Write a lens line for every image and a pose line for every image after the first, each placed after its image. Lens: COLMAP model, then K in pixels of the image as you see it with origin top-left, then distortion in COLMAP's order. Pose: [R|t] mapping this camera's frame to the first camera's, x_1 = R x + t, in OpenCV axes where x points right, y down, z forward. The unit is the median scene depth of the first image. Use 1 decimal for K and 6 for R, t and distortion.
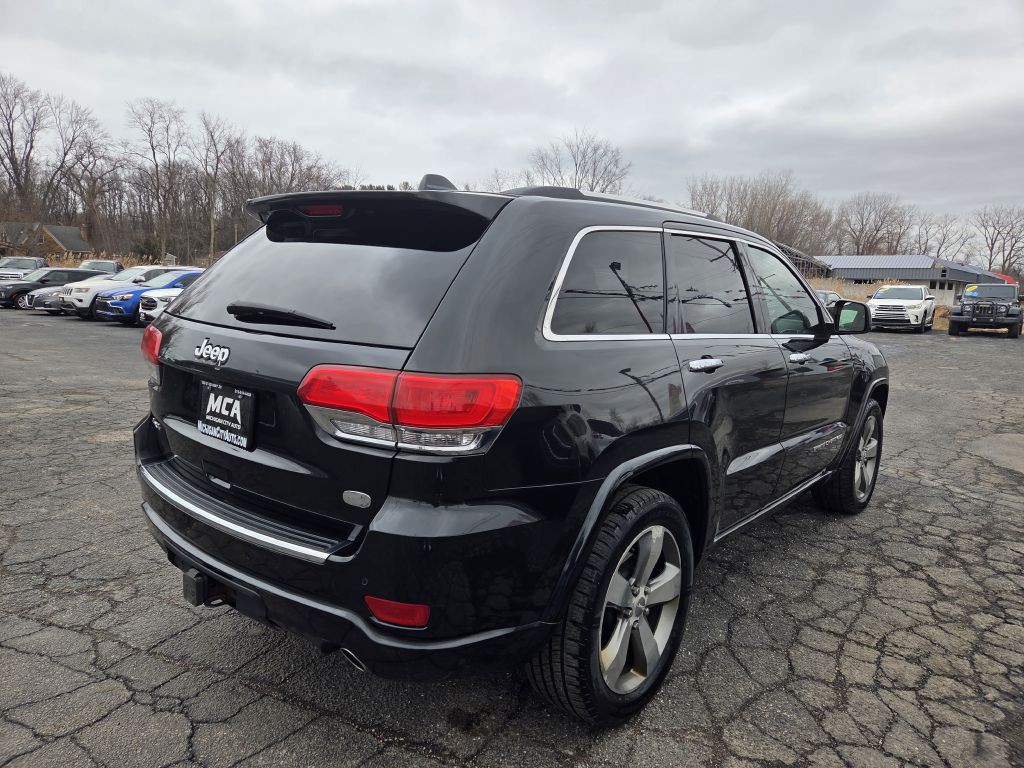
lens RADIAL K [[675.4, 0, 507.1], [0, 675.4, 390.3], [0, 0, 1]] dist [0.049910, -0.028504]
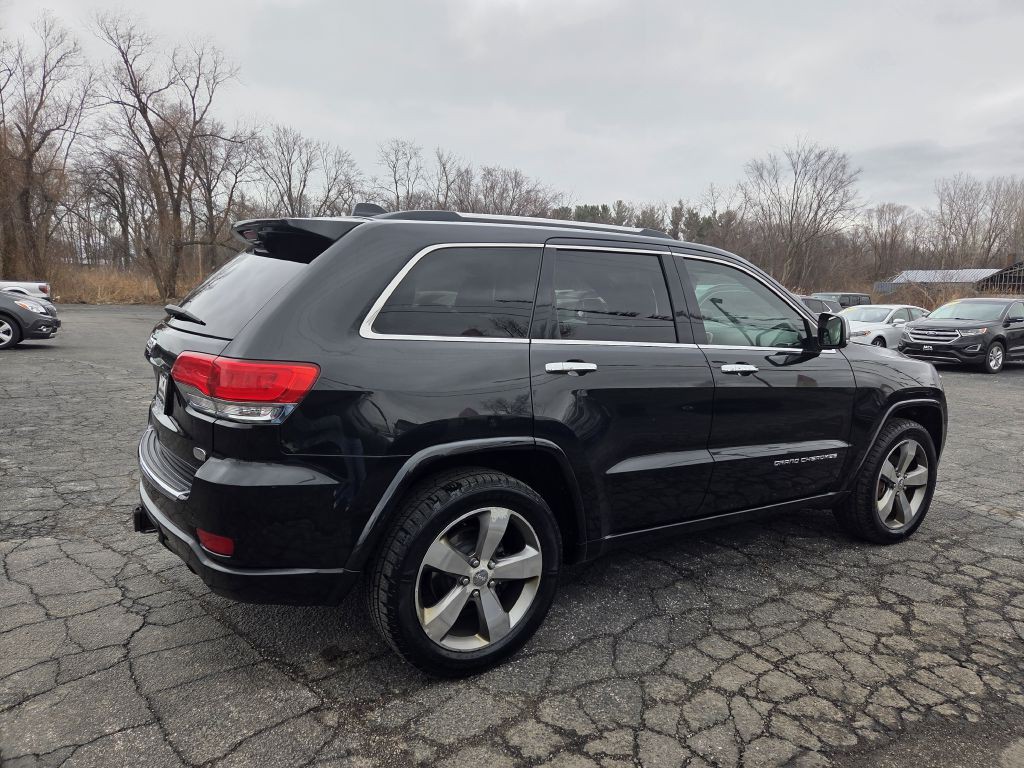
lens RADIAL K [[670.3, 0, 515.7], [0, 670.3, 390.9], [0, 0, 1]] dist [0.045157, -0.007119]
pose [[0.956778, 0.040877, -0.287933, 0.401263], [-0.047329, 0.998759, -0.015481, 0.015955], [0.286943, 0.028439, 0.957526, -0.046121]]
